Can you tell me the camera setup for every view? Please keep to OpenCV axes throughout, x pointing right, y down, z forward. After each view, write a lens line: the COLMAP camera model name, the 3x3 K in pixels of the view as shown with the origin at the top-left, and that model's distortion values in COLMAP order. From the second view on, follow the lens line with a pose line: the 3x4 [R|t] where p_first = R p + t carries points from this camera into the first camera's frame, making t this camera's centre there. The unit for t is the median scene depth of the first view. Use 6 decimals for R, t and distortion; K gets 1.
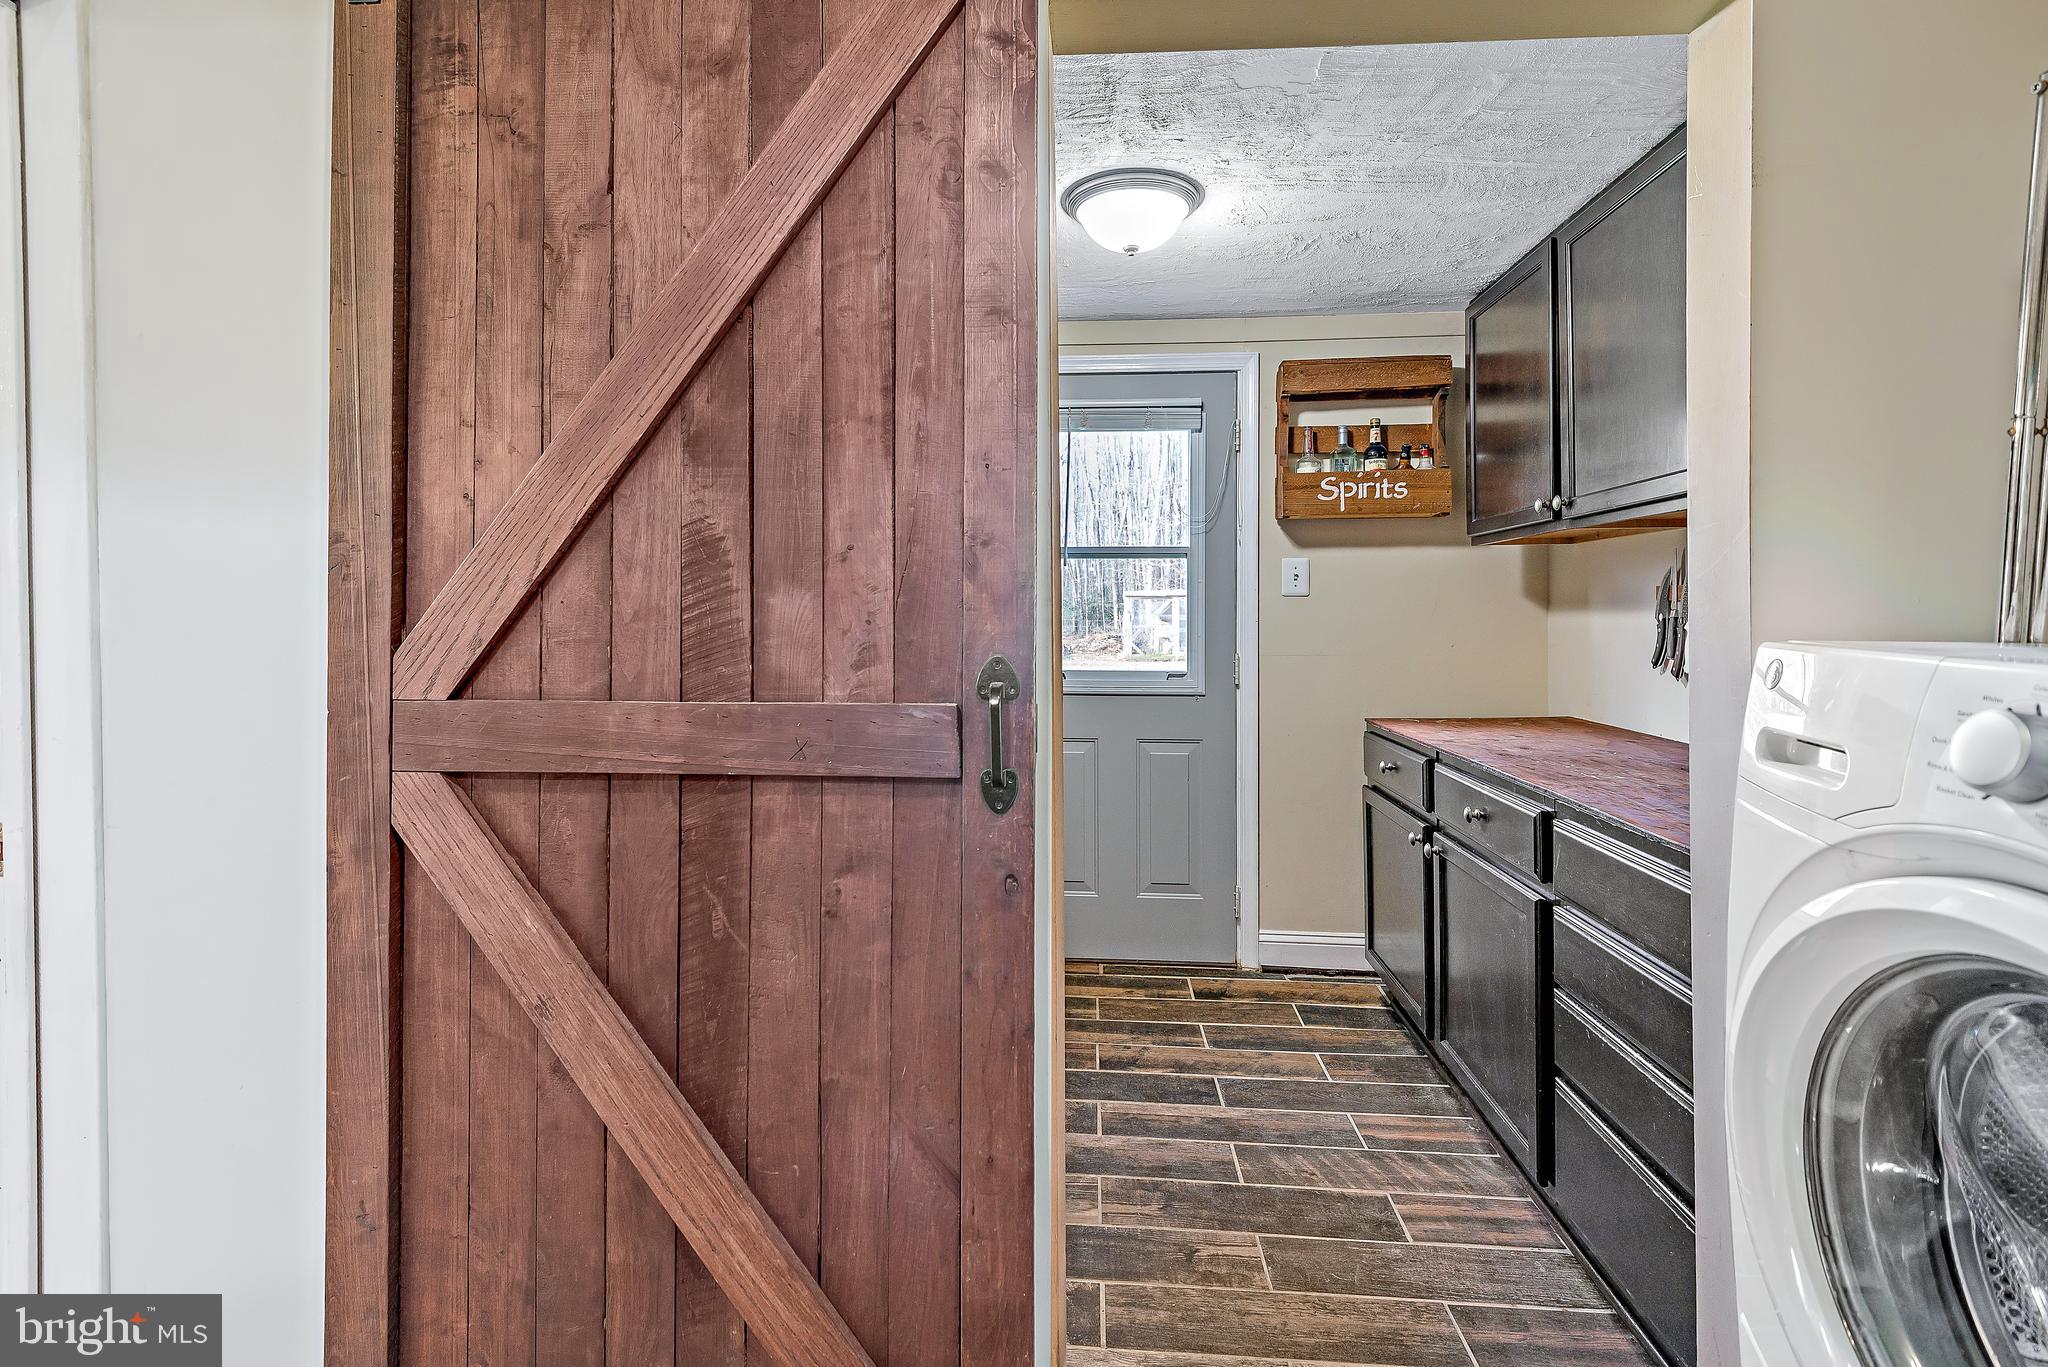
lens RADIAL K [[948.8, 0, 1034.8], [0, 948.8, 622.3], [0, 0, 1]] dist [0.045478, -0.024581]
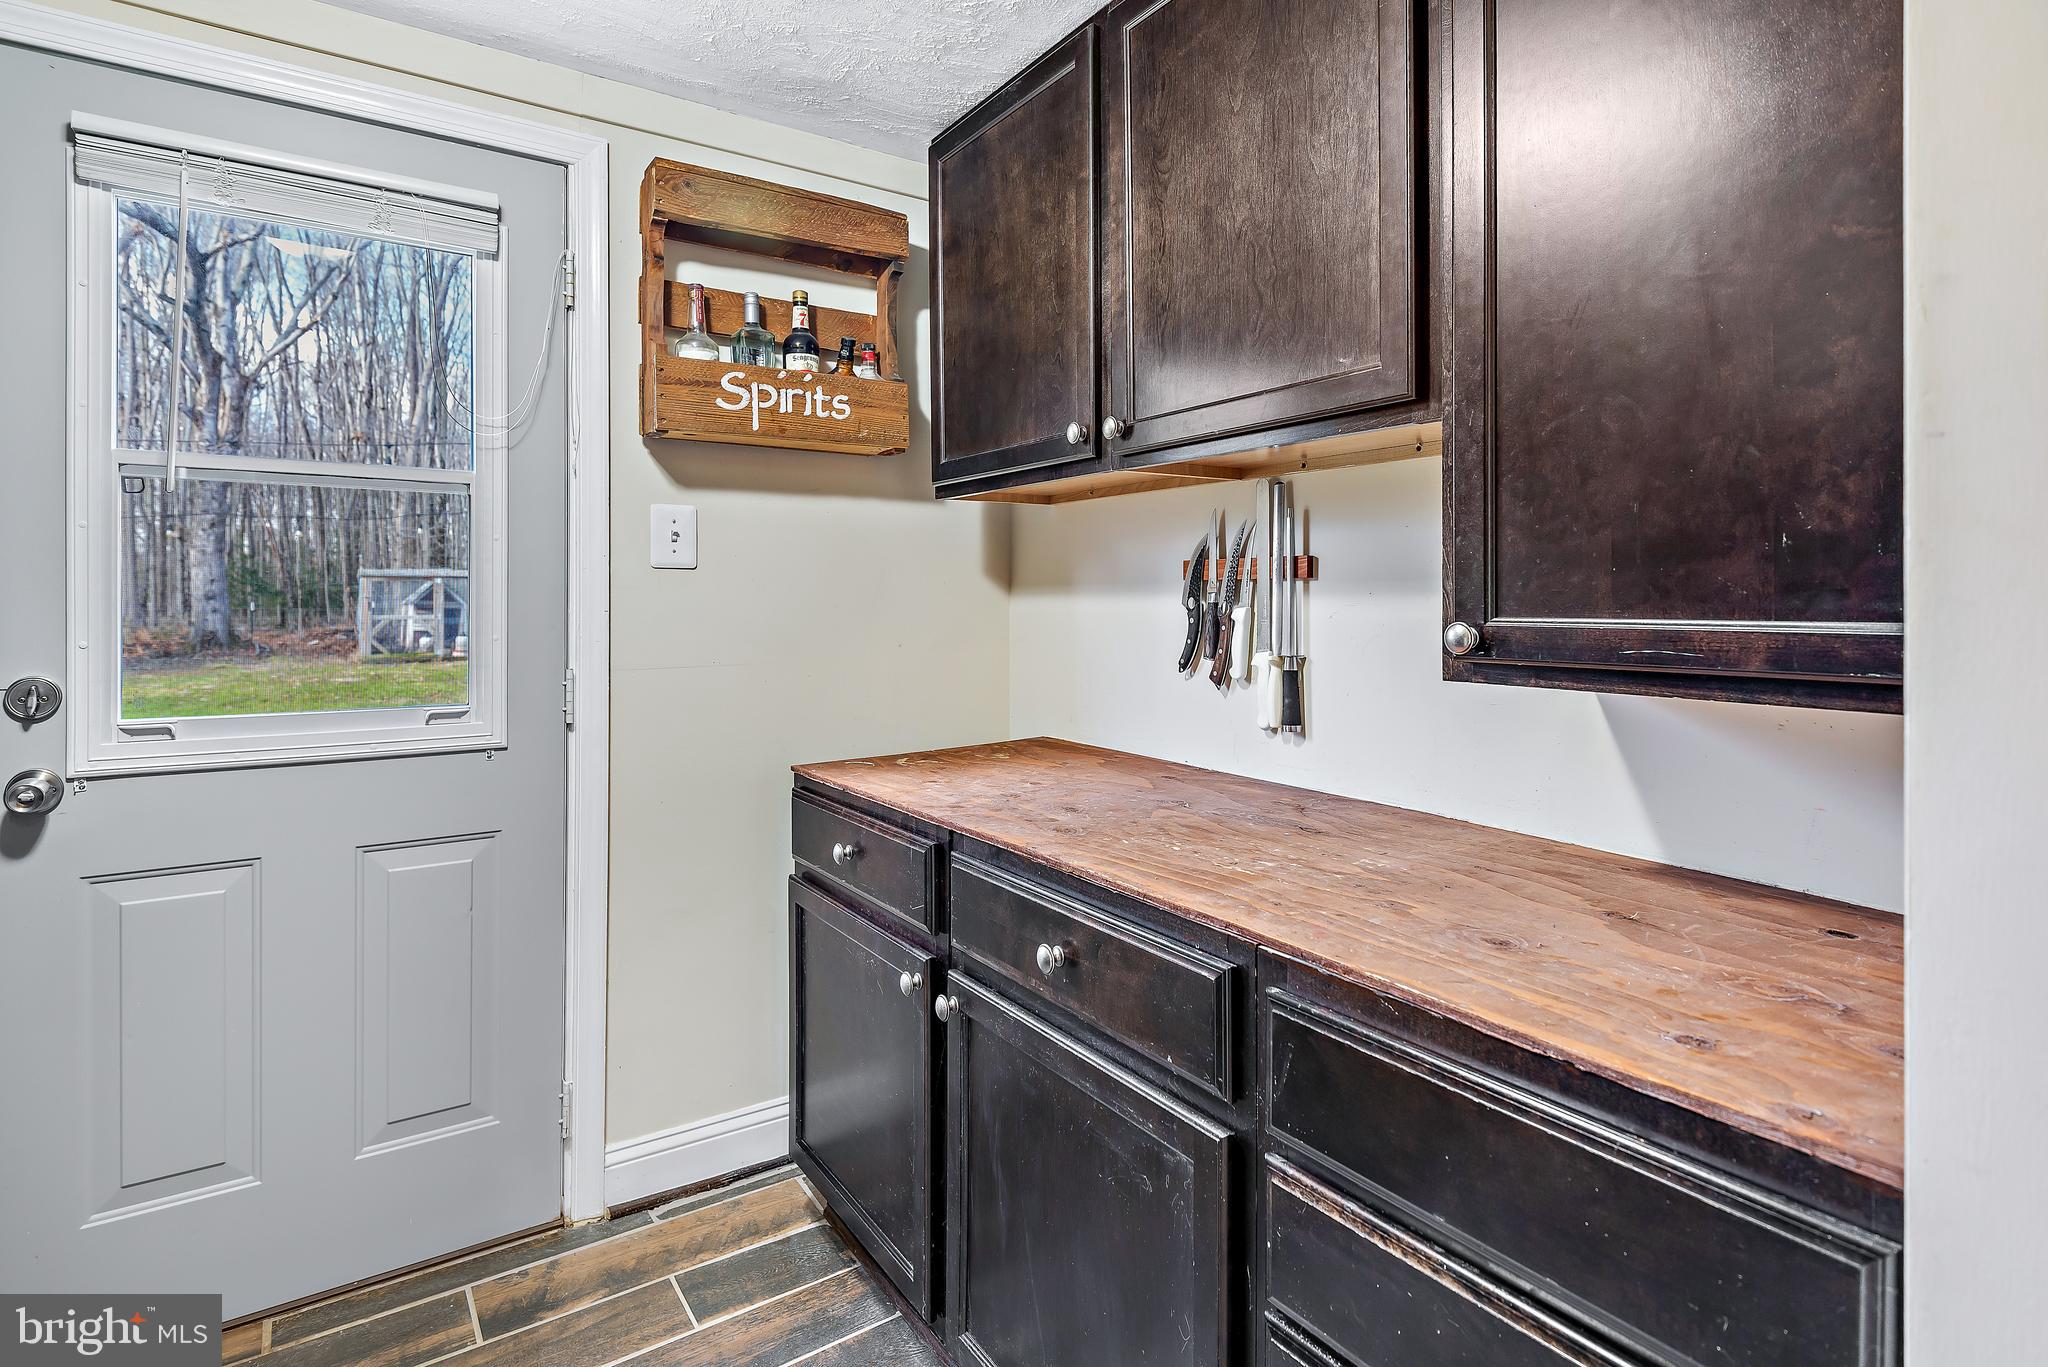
lens RADIAL K [[1028.1, 0, 1028.2], [0, 1028.1, 594.3], [0, 0, 1]] dist [0.039308, -0.041980]
pose [[0.787257, 0.003714, 0.616614, 0.052298], [0.005237, 0.999906, -0.012710, -0.001919], [-0.616603, 0.013235, 0.787163, 0.369168]]
